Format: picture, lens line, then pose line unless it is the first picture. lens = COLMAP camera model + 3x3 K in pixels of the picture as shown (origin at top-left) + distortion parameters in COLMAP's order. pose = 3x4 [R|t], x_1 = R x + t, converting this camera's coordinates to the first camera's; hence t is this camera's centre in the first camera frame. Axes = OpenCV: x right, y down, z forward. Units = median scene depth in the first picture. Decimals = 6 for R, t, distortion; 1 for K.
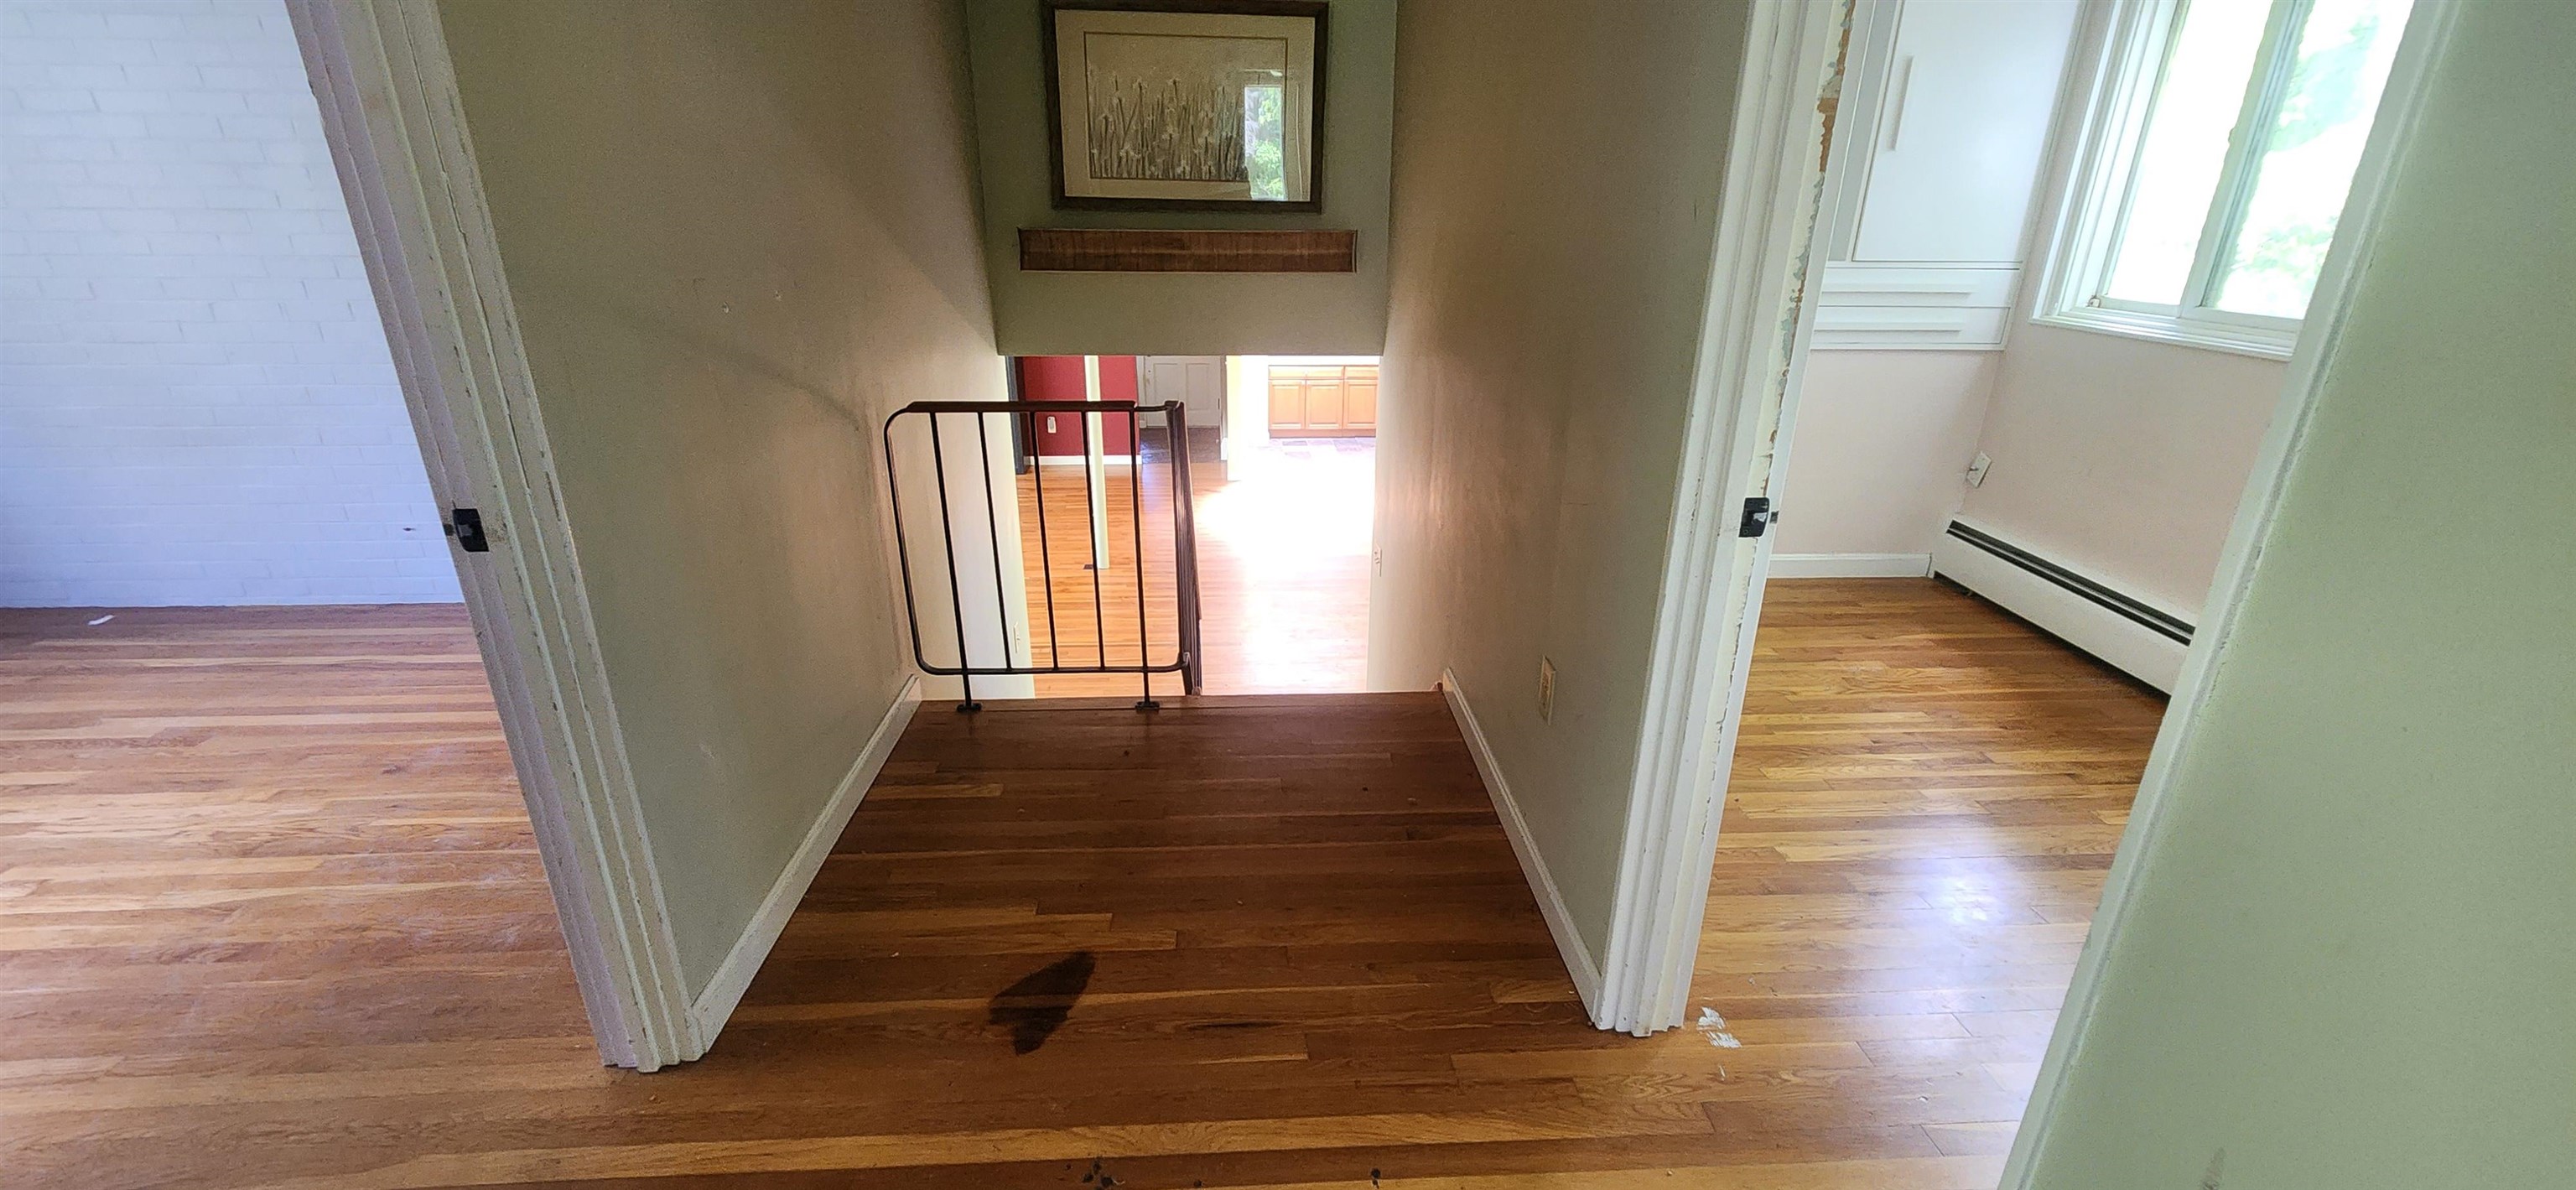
lens RADIAL K [[1051.1, 0, 1293.6], [0, 1051.1, 601.6], [0, 0, 1]] dist [0.004916, 0.000560]
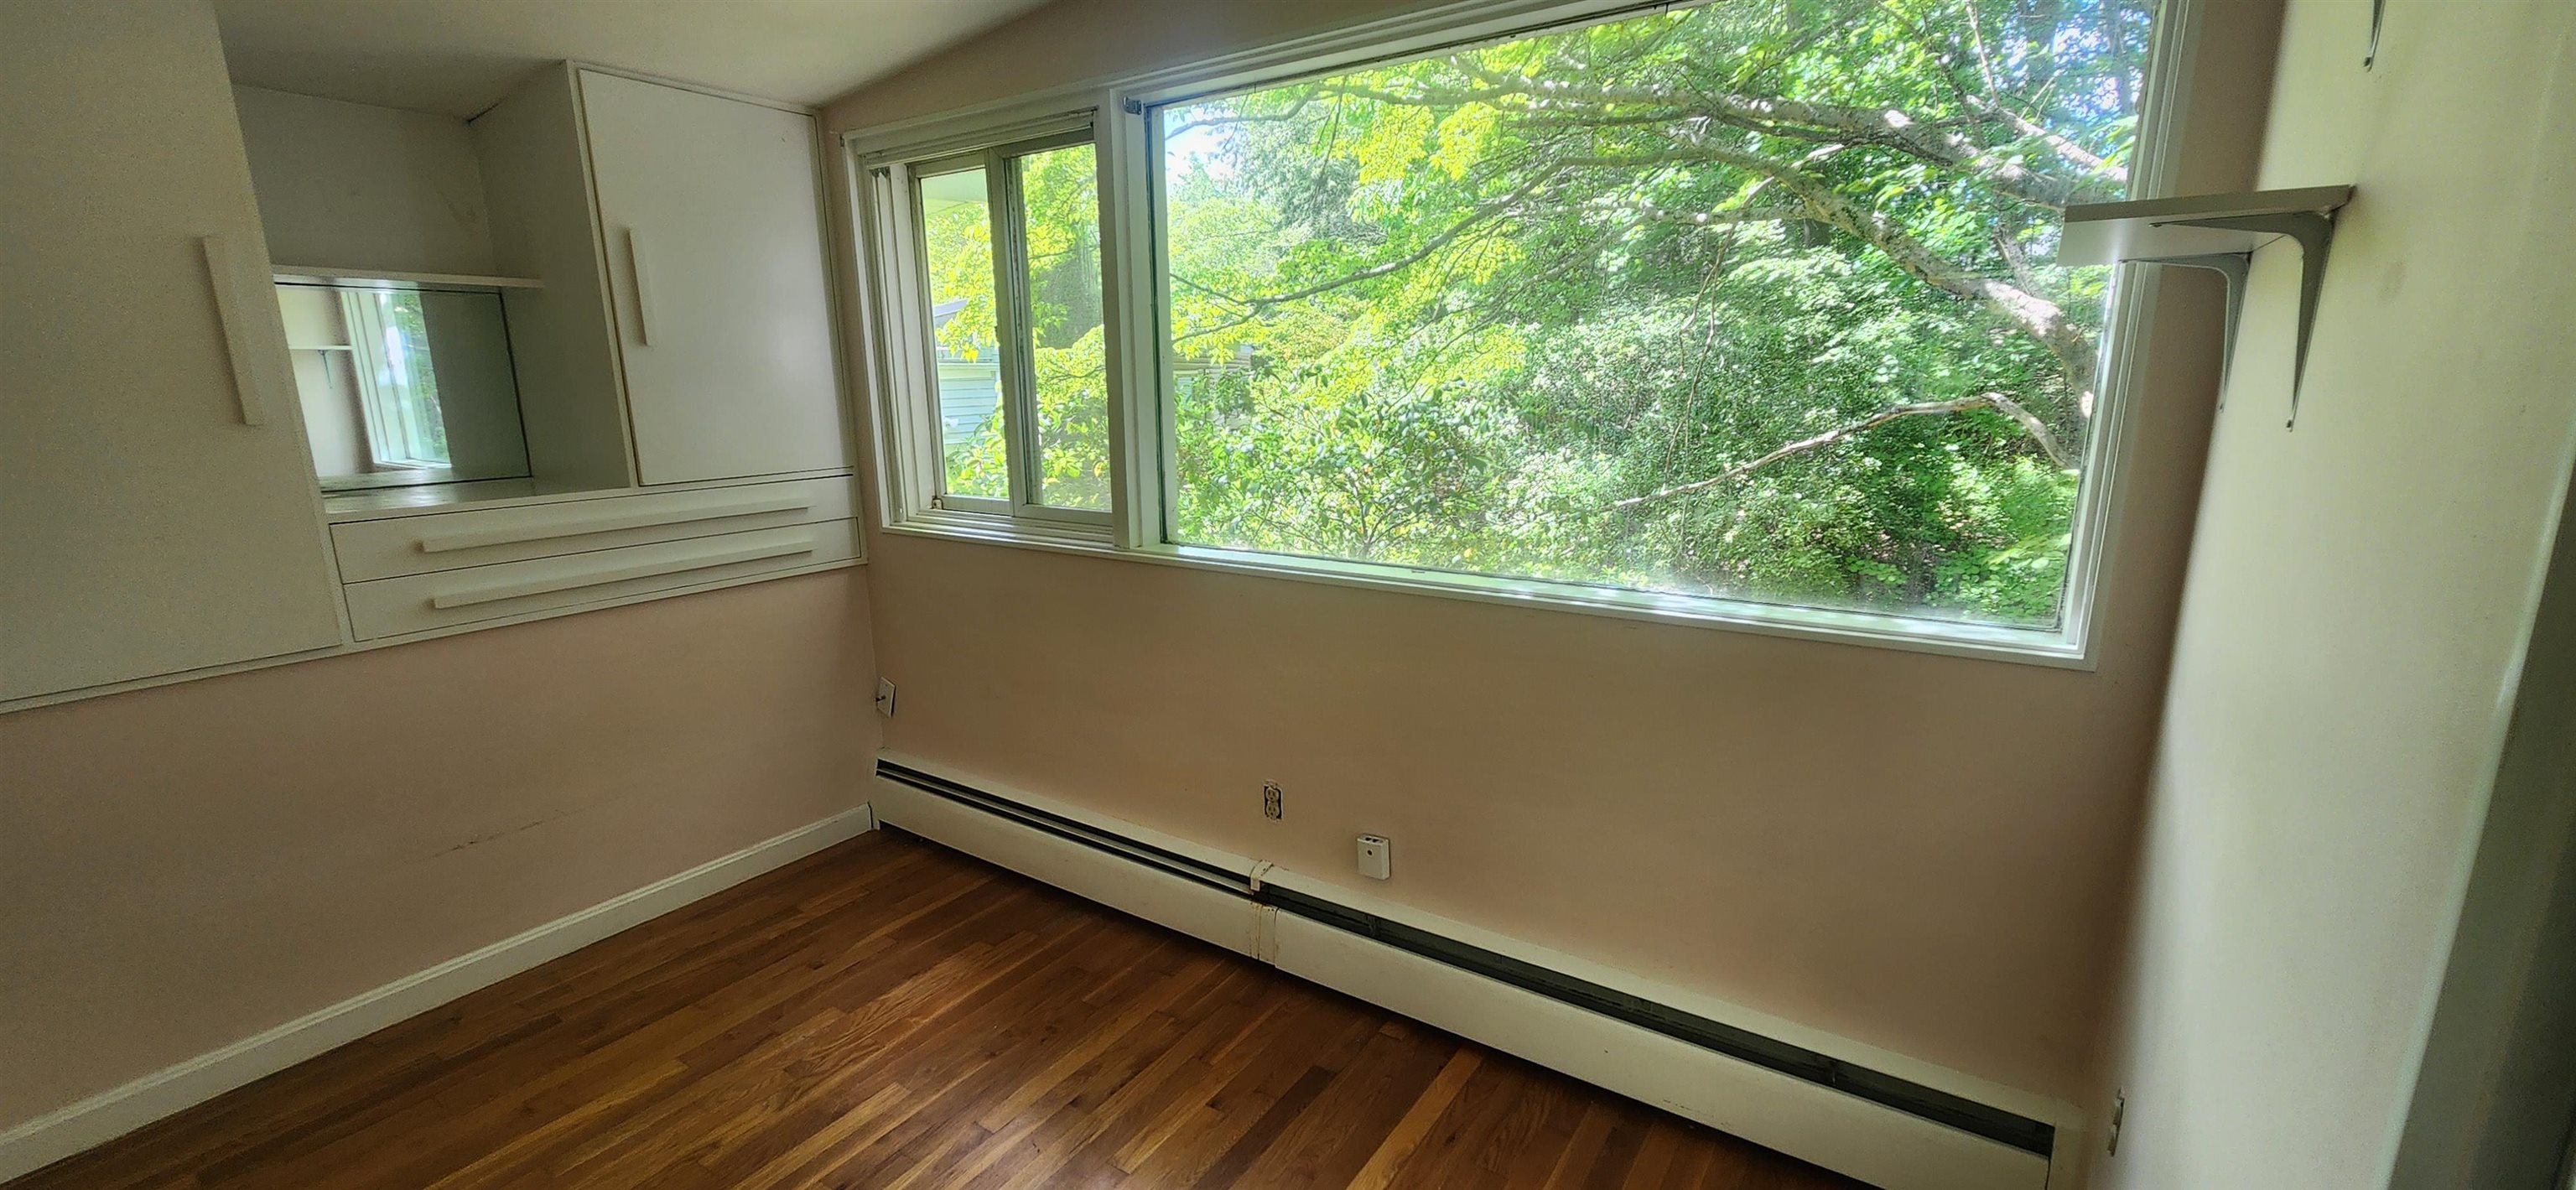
lens RADIAL K [[1051.1, 0, 1293.3], [0, 1051.1, 598.7], [0, 0, 1]] dist [0.004916, 0.000560]
pose [[0.603224, -0.194452, 0.773505, 0.227207], [0.307238, 0.951633, -0.000370, -0.110733], [-0.736021, 0.237873, 0.633790, 0.218682]]
